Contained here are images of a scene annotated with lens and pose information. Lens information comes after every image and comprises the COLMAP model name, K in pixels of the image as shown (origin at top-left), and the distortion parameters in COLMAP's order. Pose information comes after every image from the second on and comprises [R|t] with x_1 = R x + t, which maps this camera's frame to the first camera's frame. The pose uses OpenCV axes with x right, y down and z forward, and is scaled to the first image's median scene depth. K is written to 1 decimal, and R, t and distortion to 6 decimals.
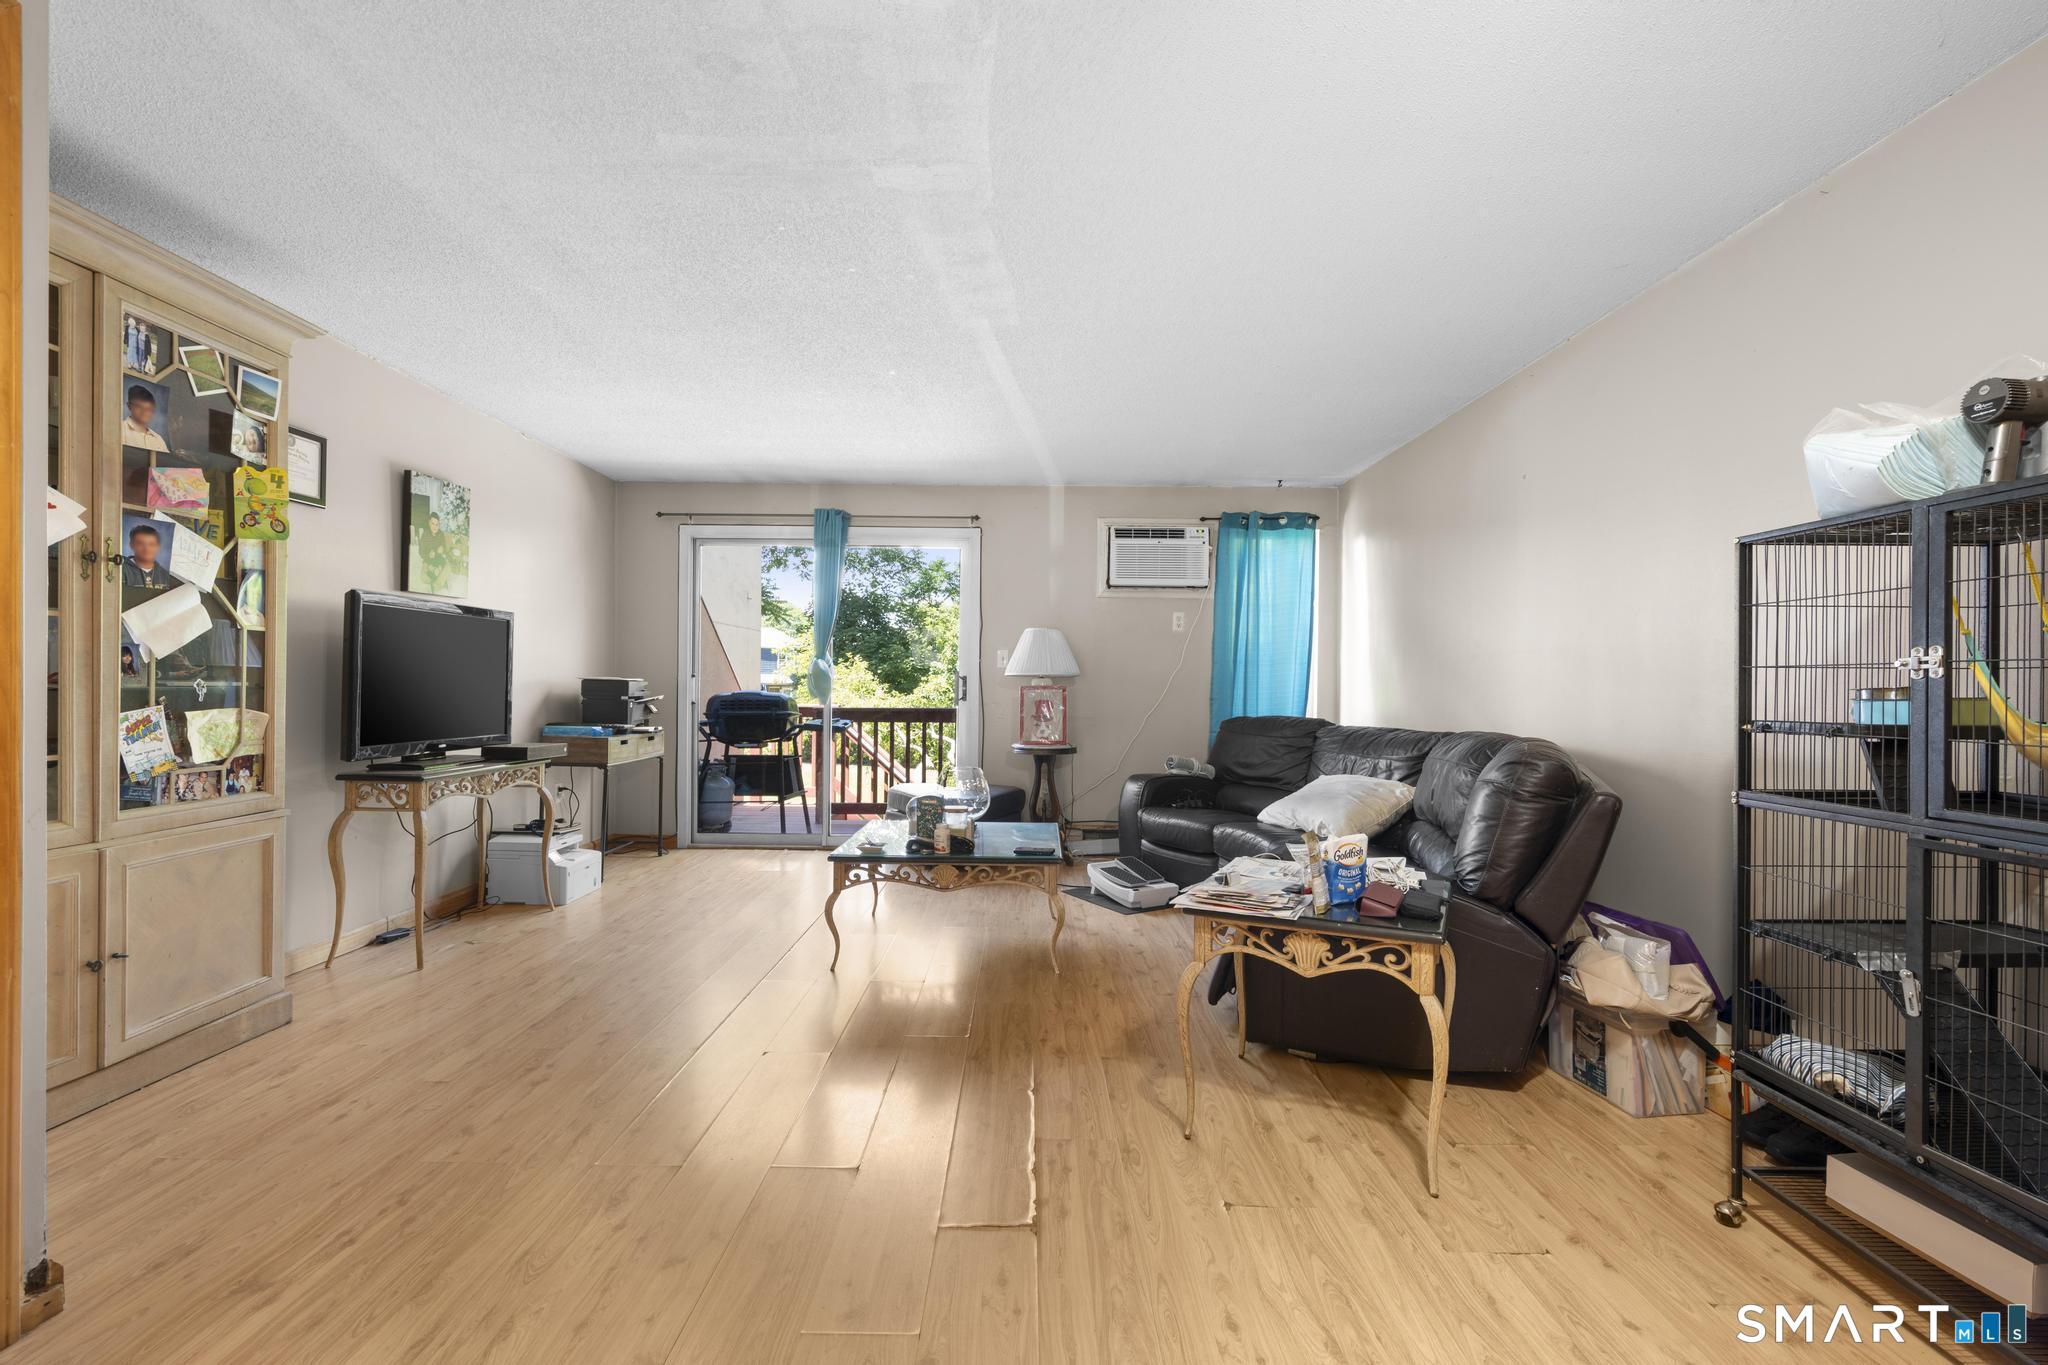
lens RADIAL K [[918.2, 0, 1030.6], [0, 918.2, 683.8], [0, 0, 1]] dist [-0.009957, 0.005117]
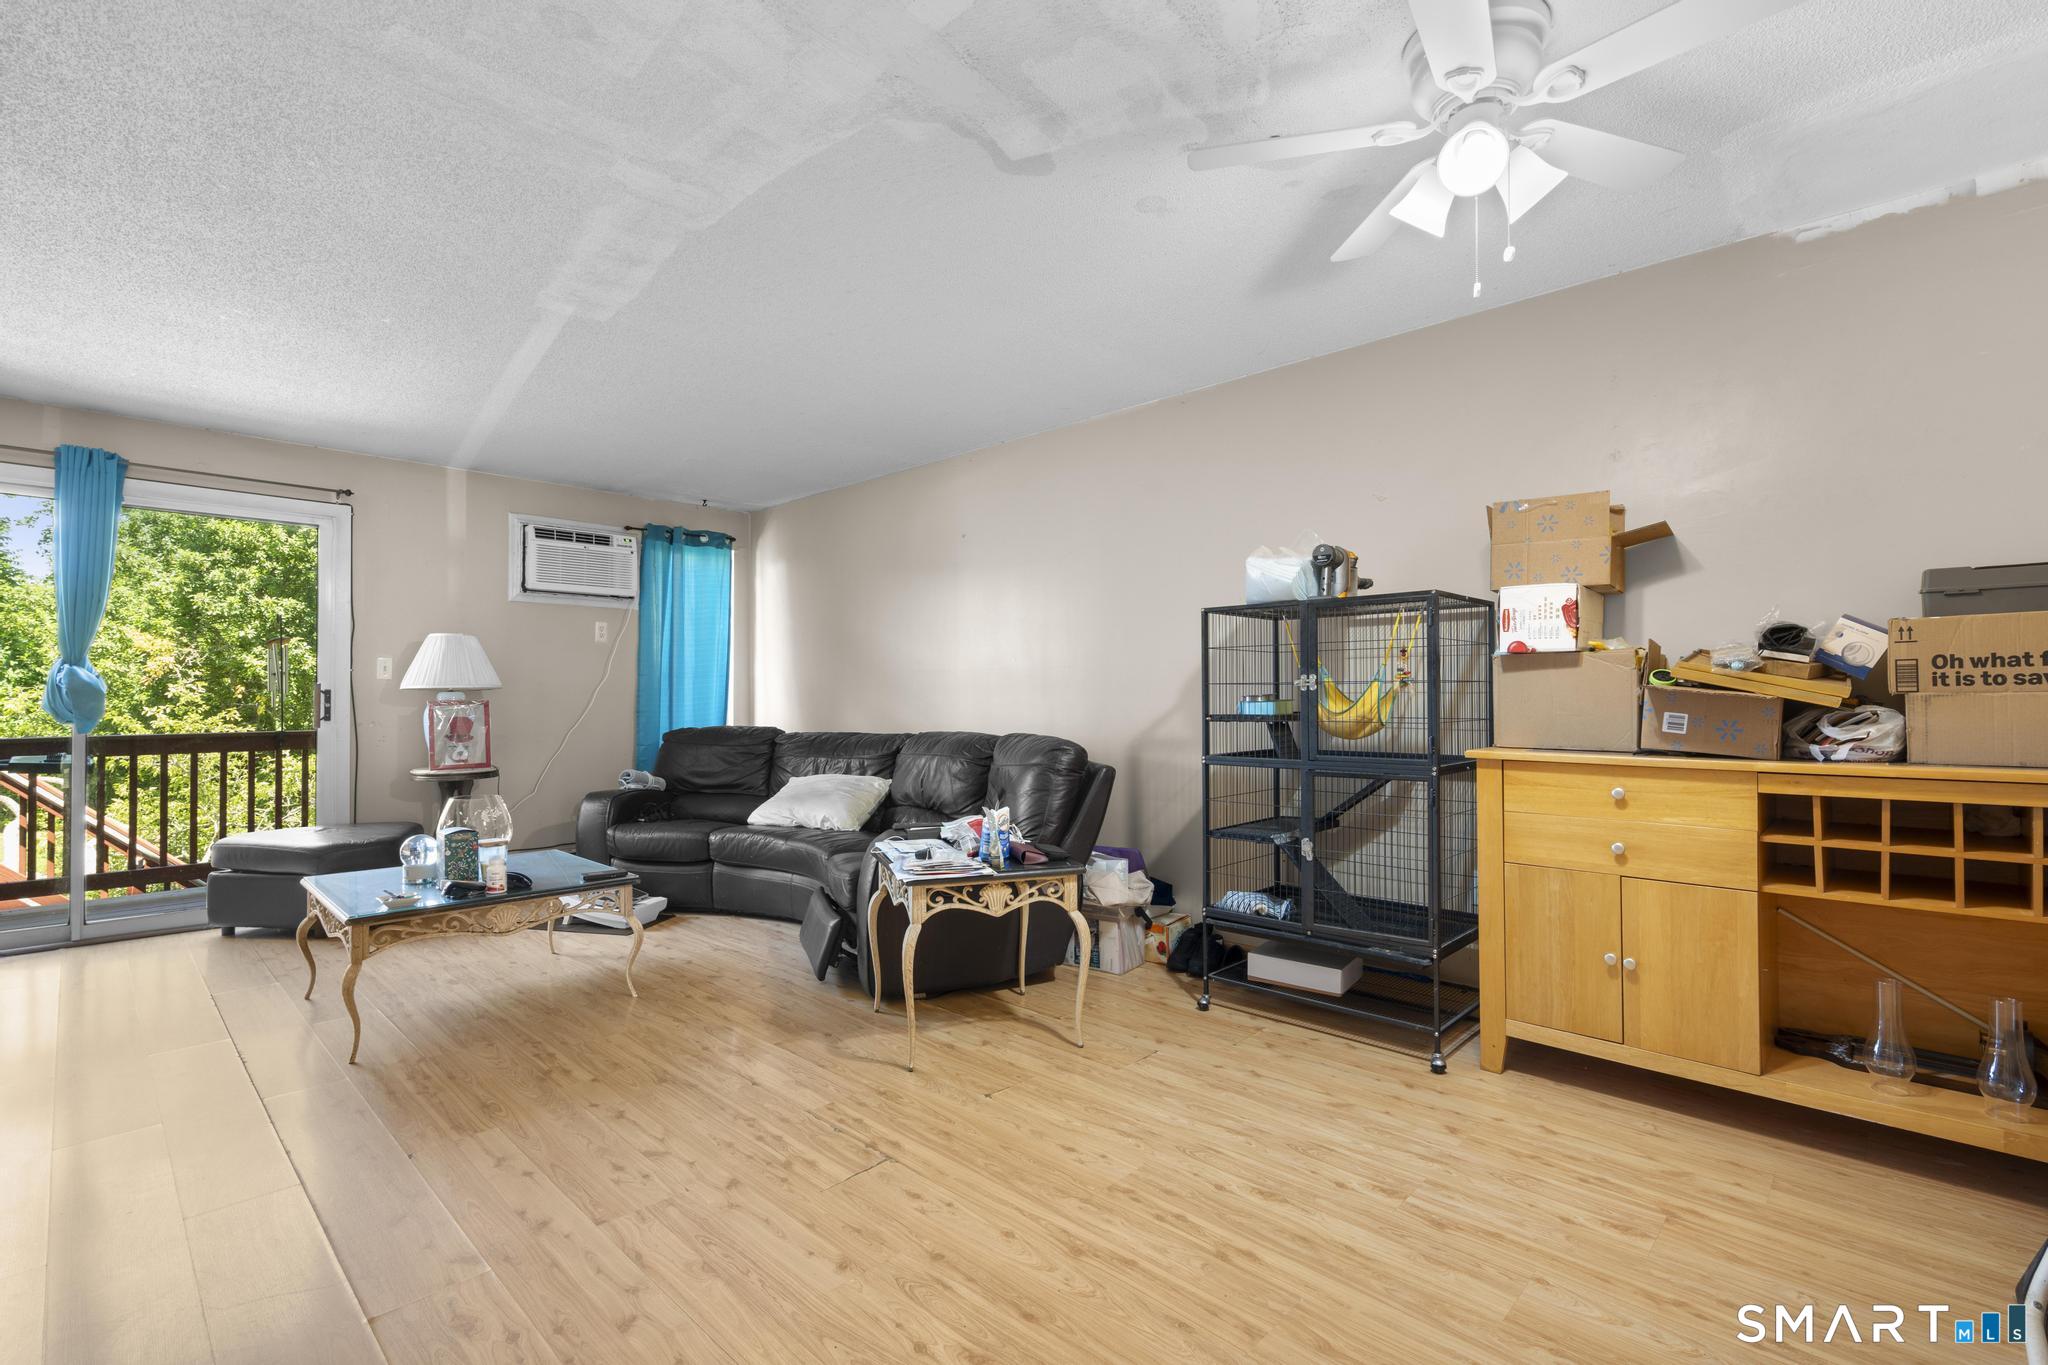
lens RADIAL K [[918.2, 0, 1030.6], [0, 918.2, 683.8], [0, 0, 1]] dist [-0.009957, 0.005117]
pose [[0.688596, -0.001375, 0.725144, -0.417835], [0.008621, 0.999943, -0.006291, -0.006085], [-0.725094, 0.010583, 0.688568, 0.029318]]
